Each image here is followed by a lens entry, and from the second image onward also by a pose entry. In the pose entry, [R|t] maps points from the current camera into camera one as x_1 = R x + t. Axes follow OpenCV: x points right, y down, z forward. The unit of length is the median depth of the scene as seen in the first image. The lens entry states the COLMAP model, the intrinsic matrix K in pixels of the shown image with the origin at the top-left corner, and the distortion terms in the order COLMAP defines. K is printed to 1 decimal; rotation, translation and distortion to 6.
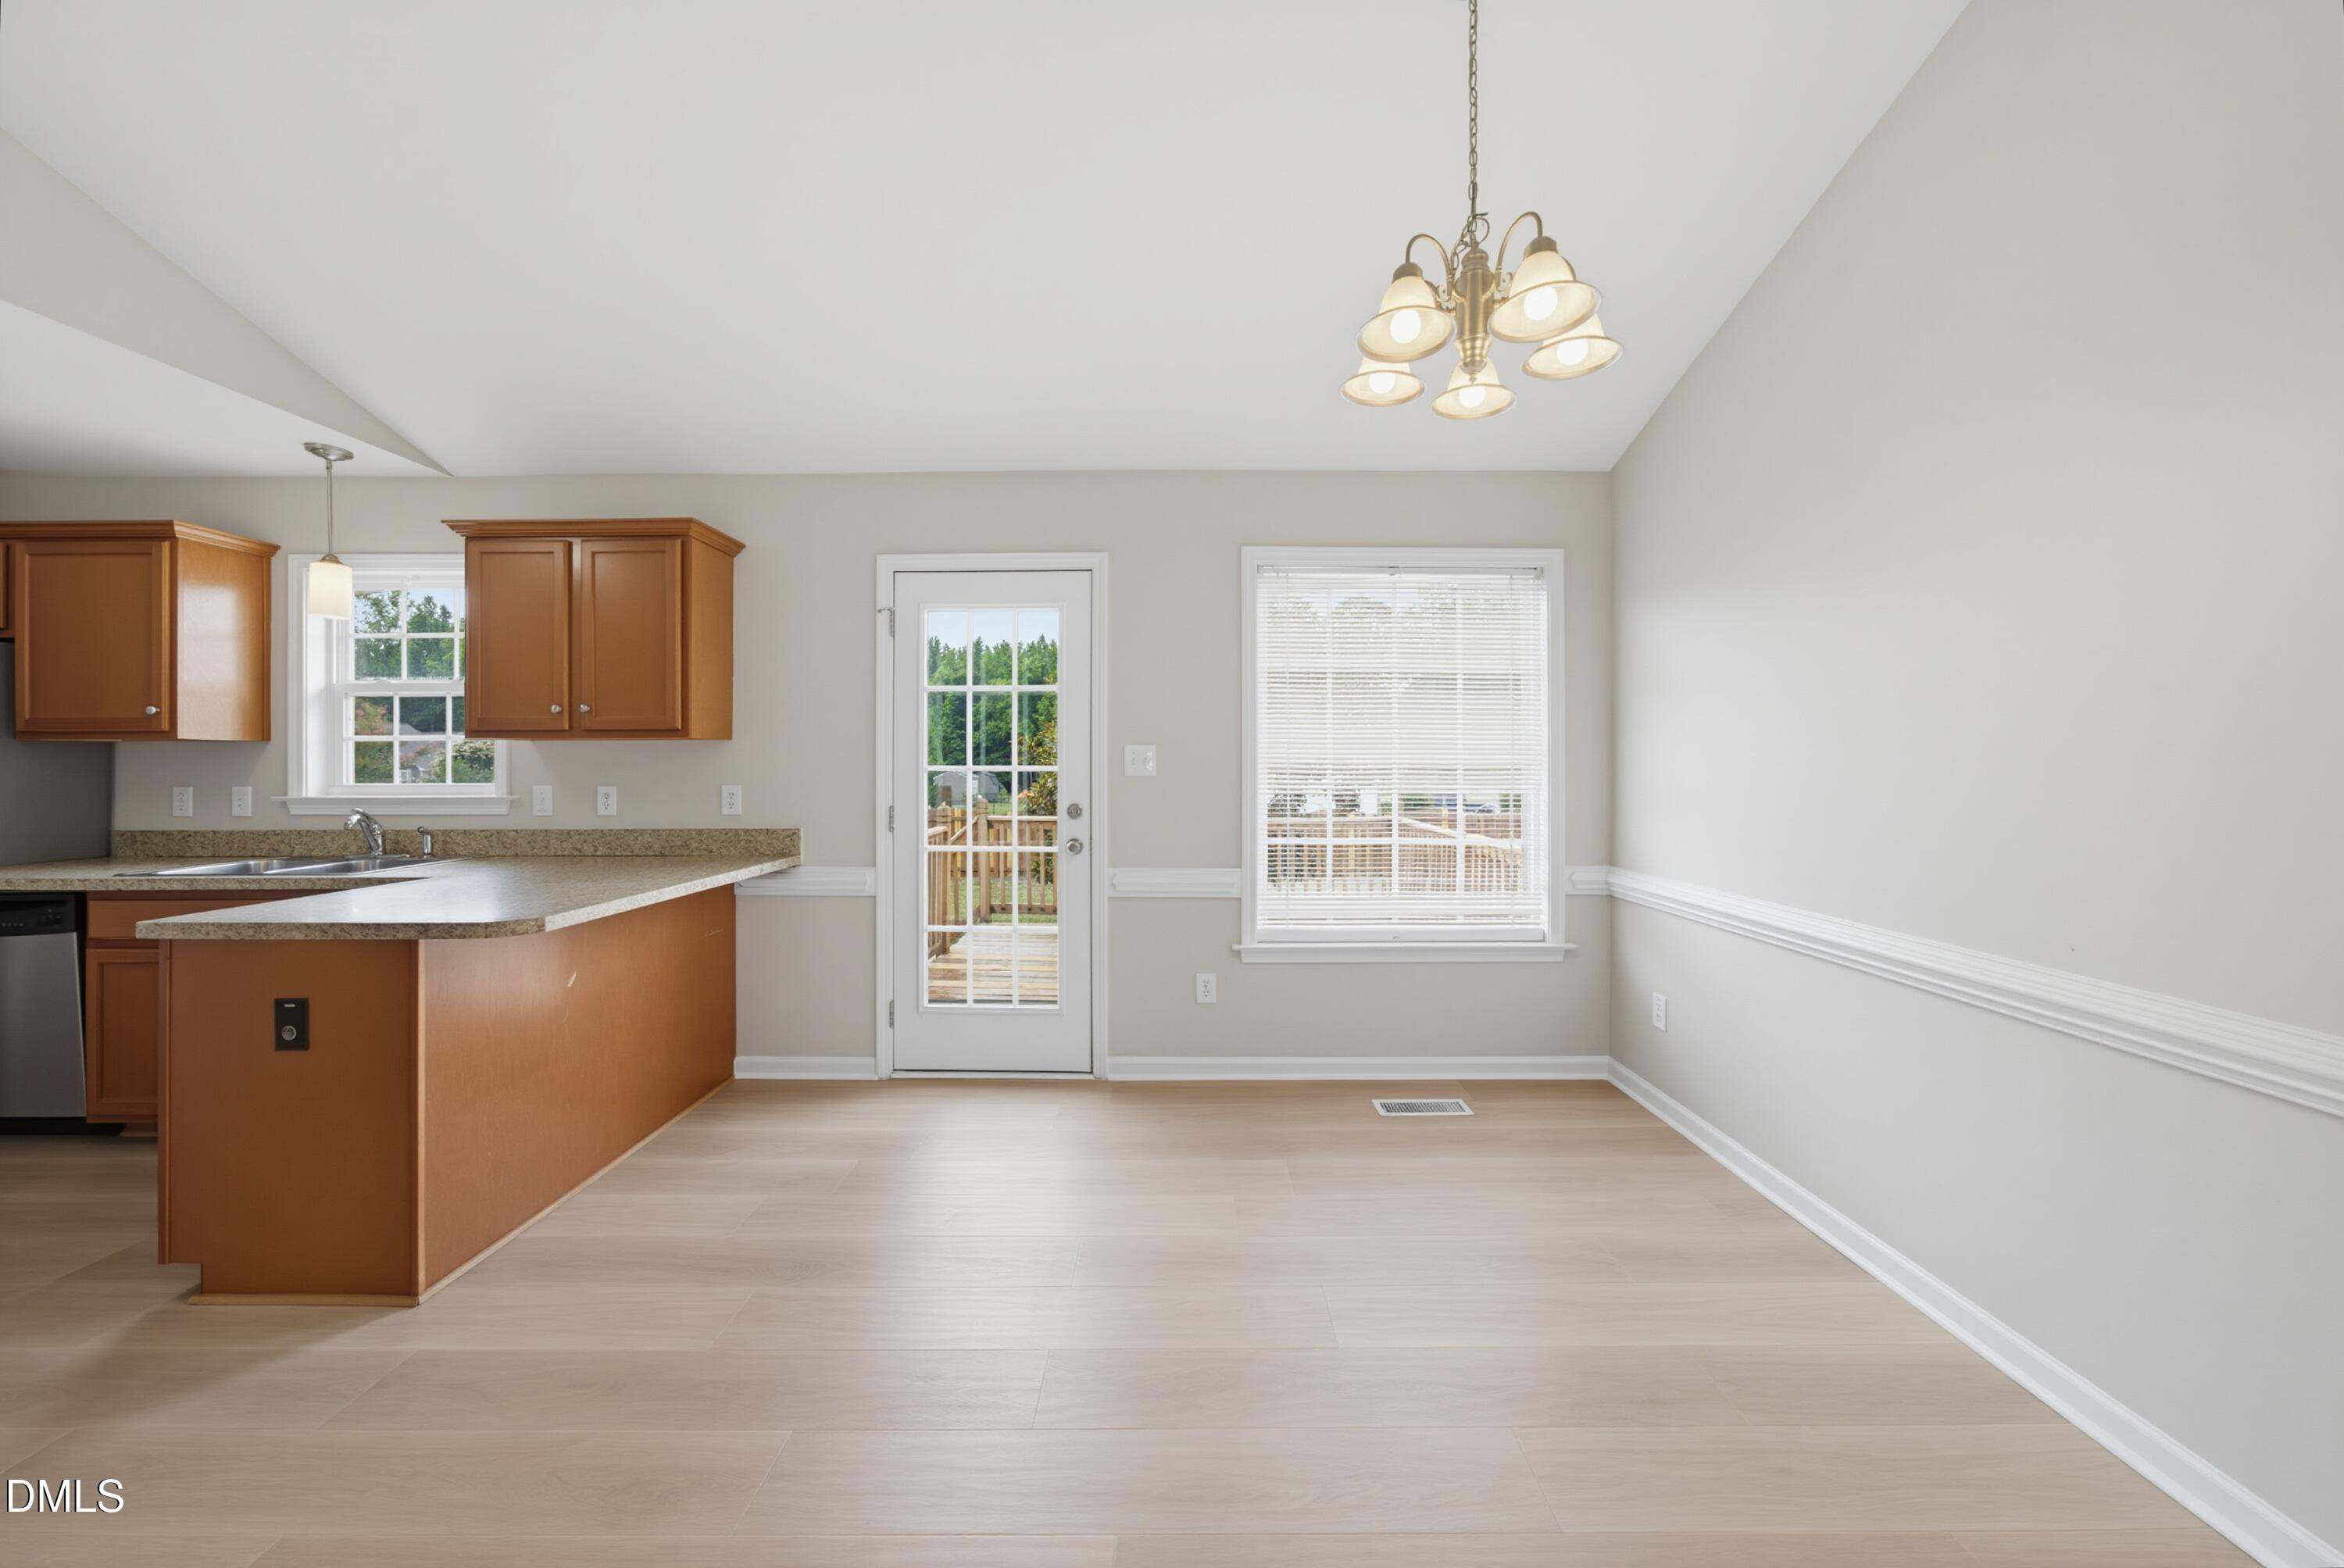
lens RADIAL K [[820.7, 0, 1159.7], [0, 820.7, 764.6], [0, 0, 1]] dist [-0.002980, 0.002630]
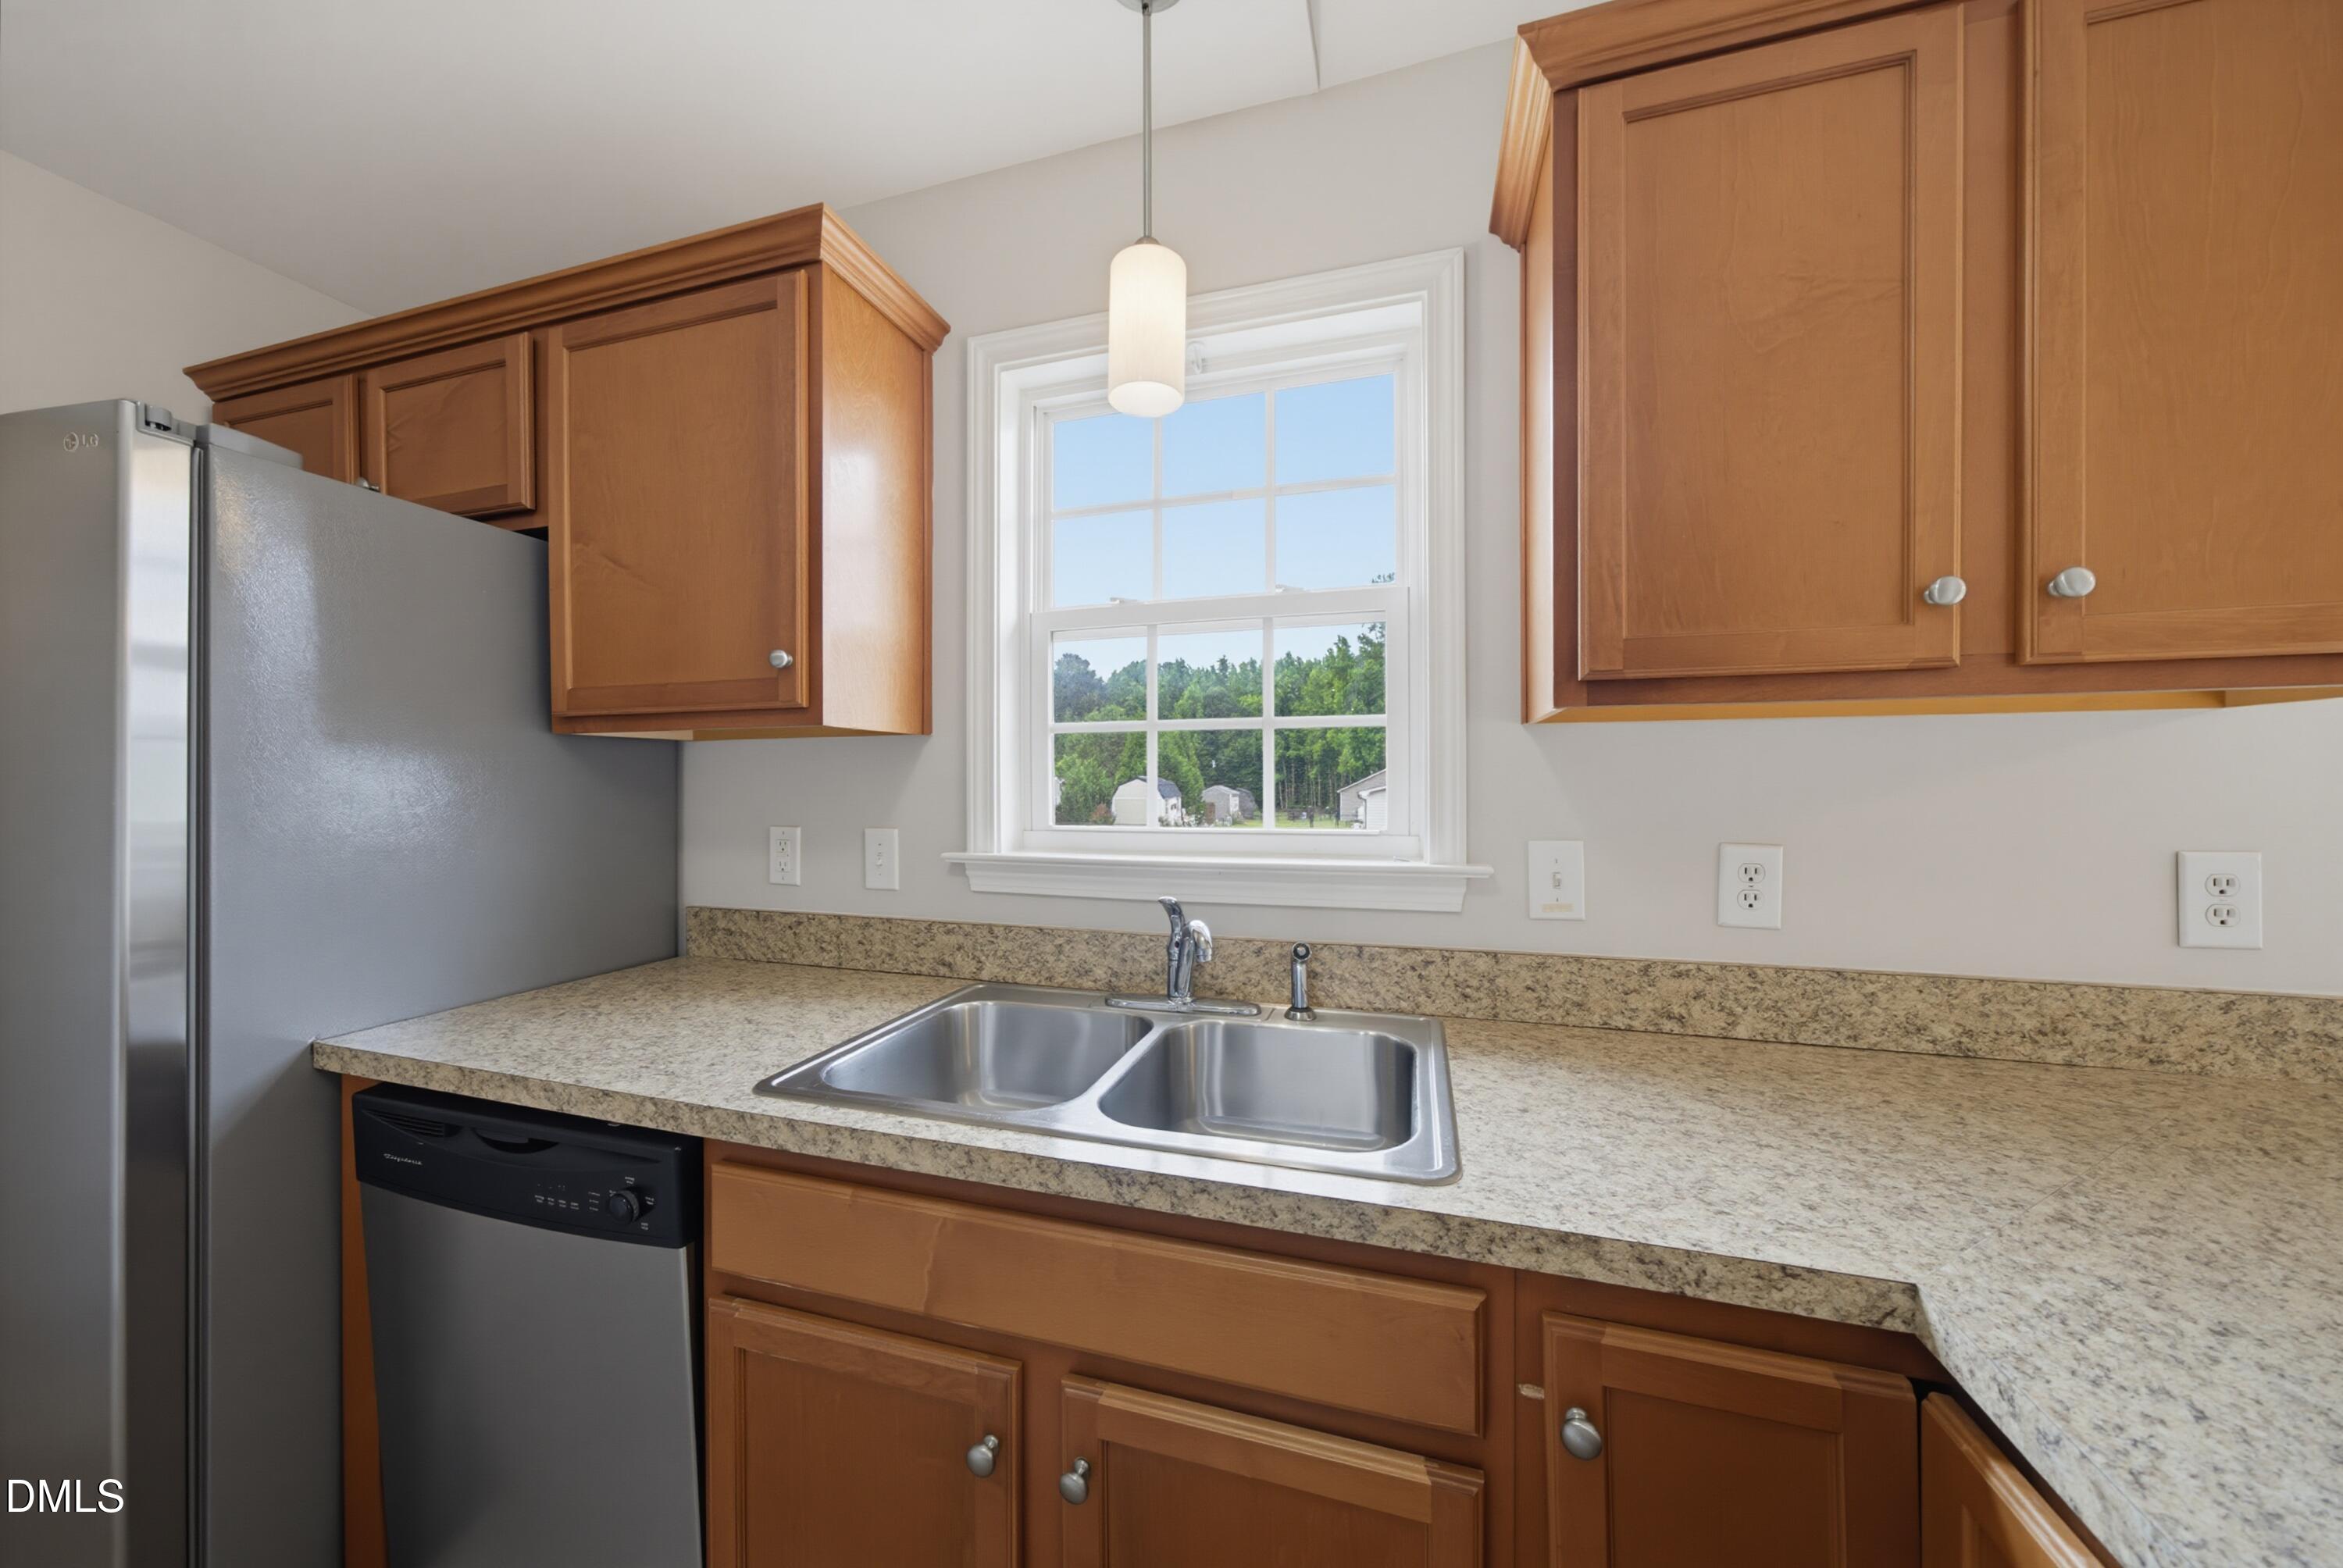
lens RADIAL K [[820.3, 0, 1166.5], [0, 820.3, 788.4], [0, 0, 1]] dist [-0.002980, 0.002630]
pose [[0.957498, 0.002054, -0.288433, -0.829844], [0.000936, 0.999947, 0.010227, -0.002608], [0.288439, -0.010063, 0.957445, 0.589868]]
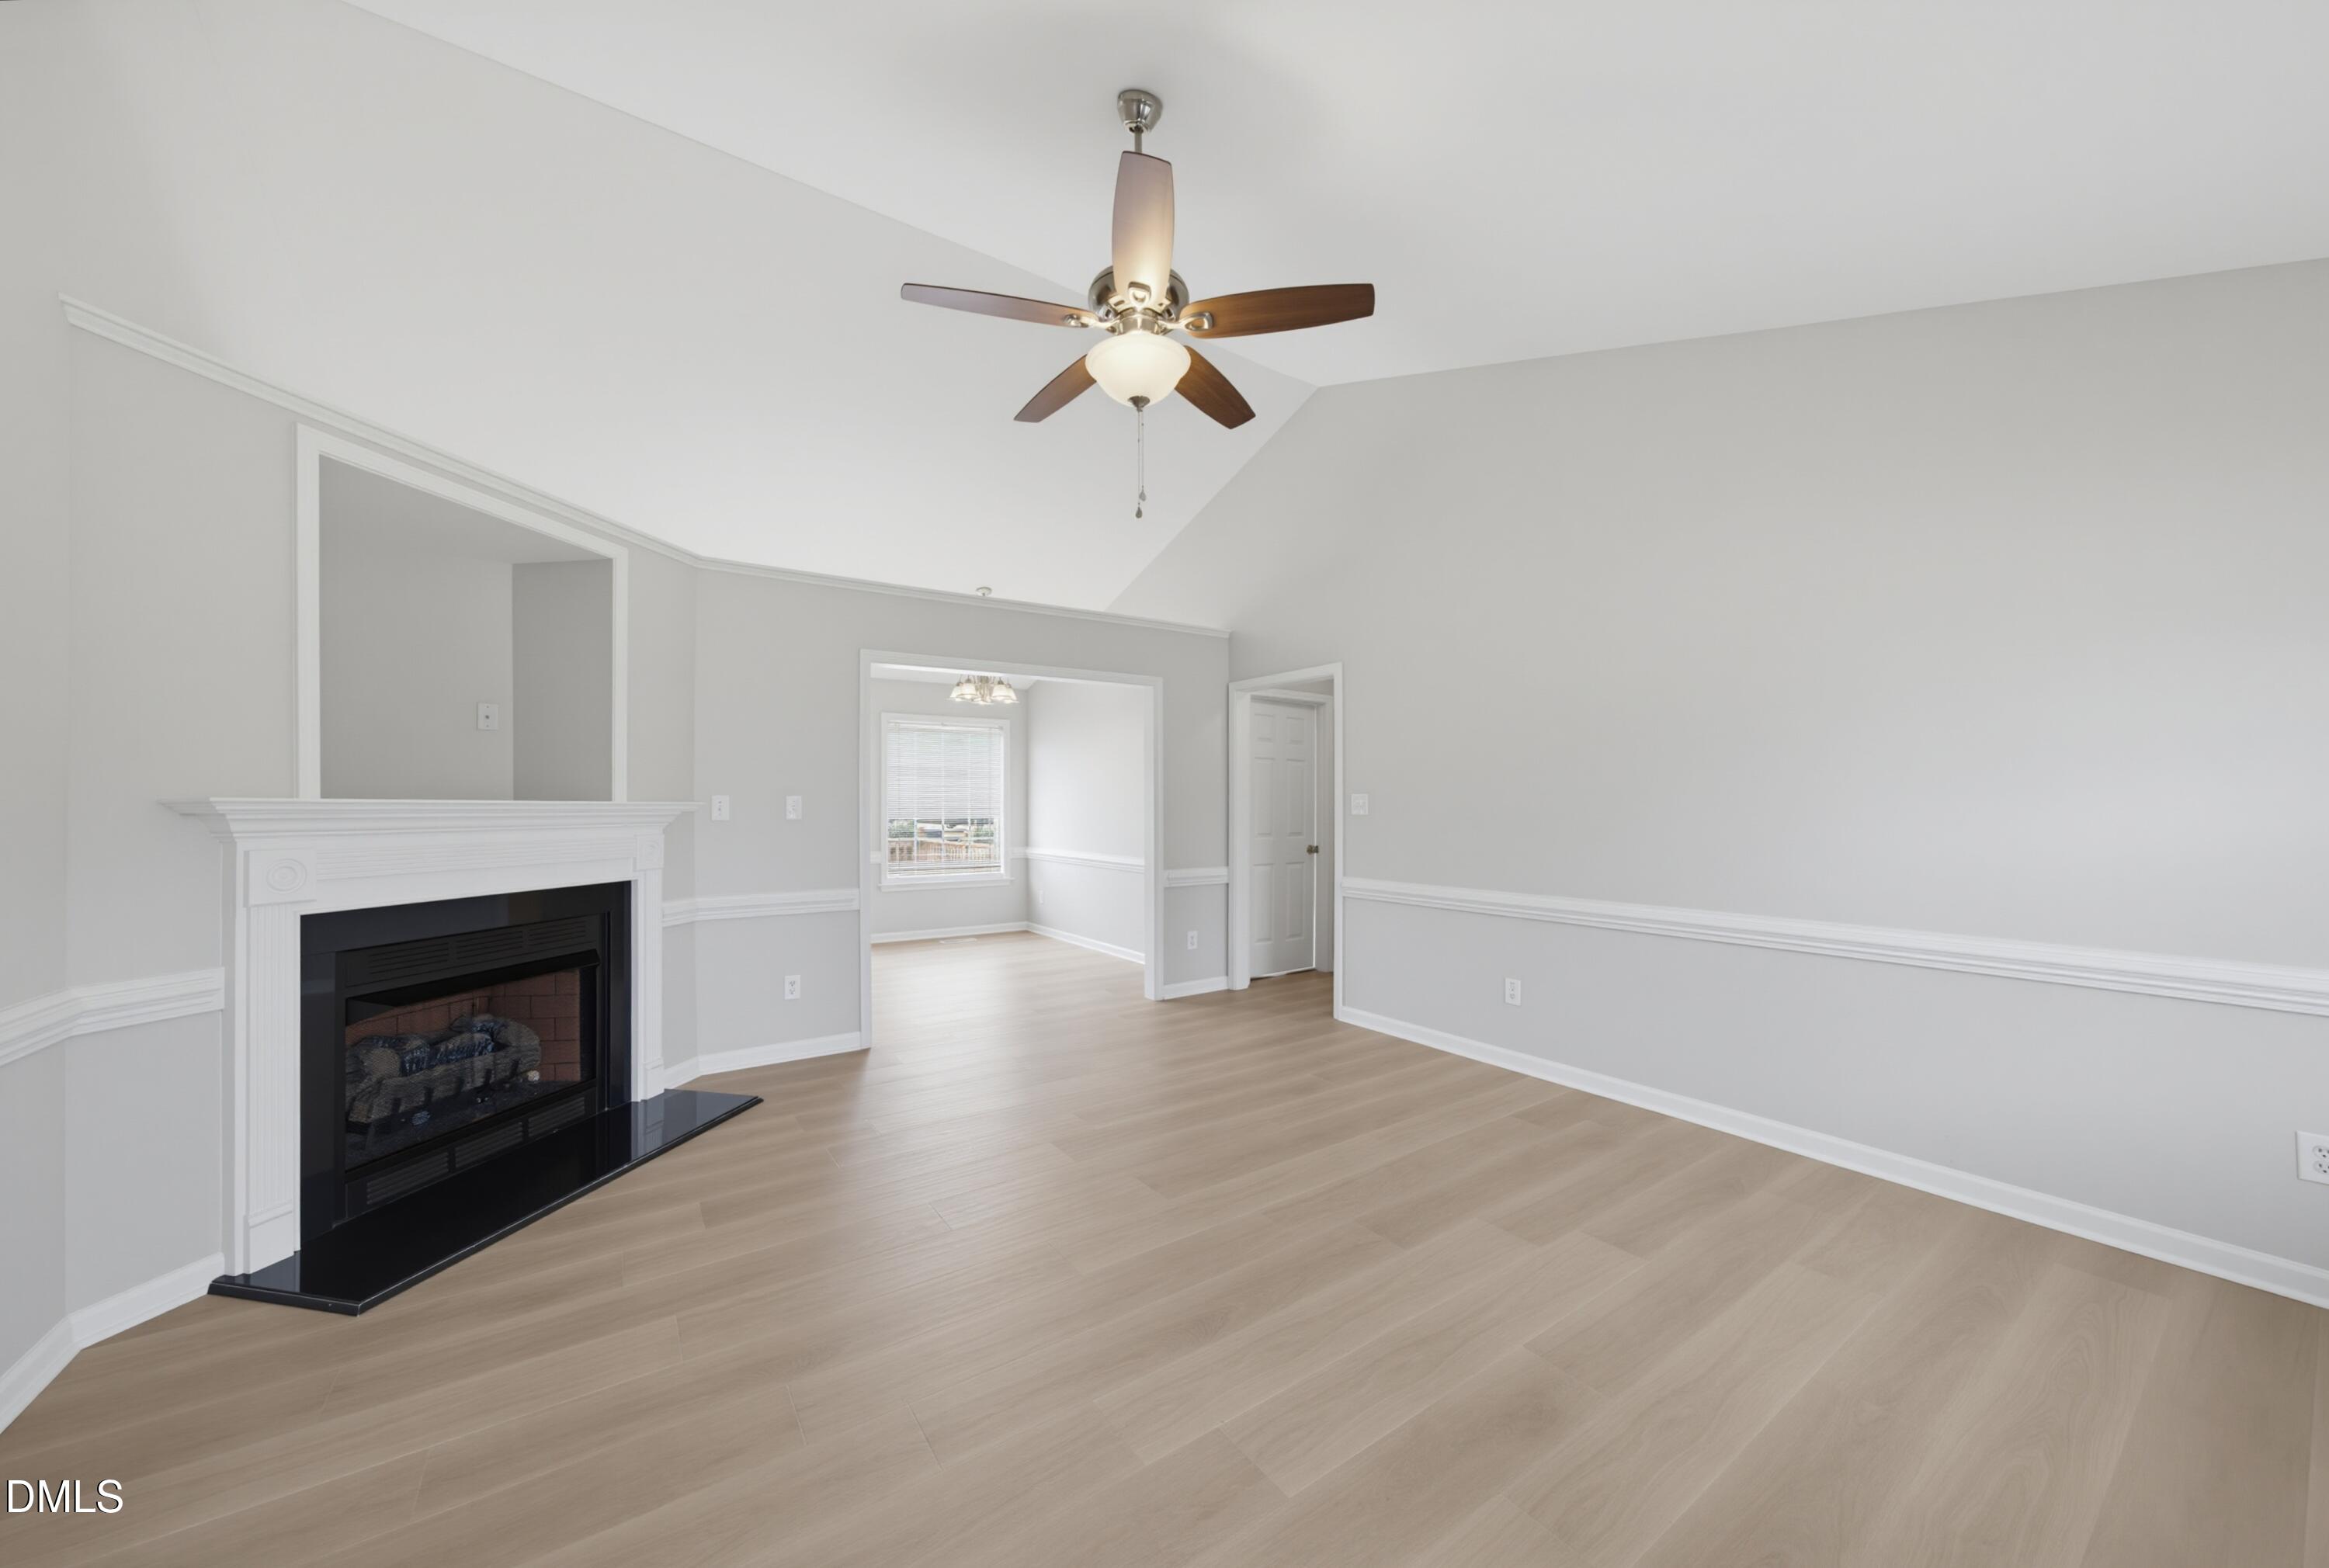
lens RADIAL K [[815.4, 0, 1147.6], [0, 815.4, 788.5], [0, 0, 1]] dist [-0.002980, 0.002630]
pose [[0.803983, 0.014576, 0.594474, -0.669557], [-0.009529, 0.999887, -0.011629, -0.032259], [-0.594576, 0.003684, 0.804031, -1.287378]]
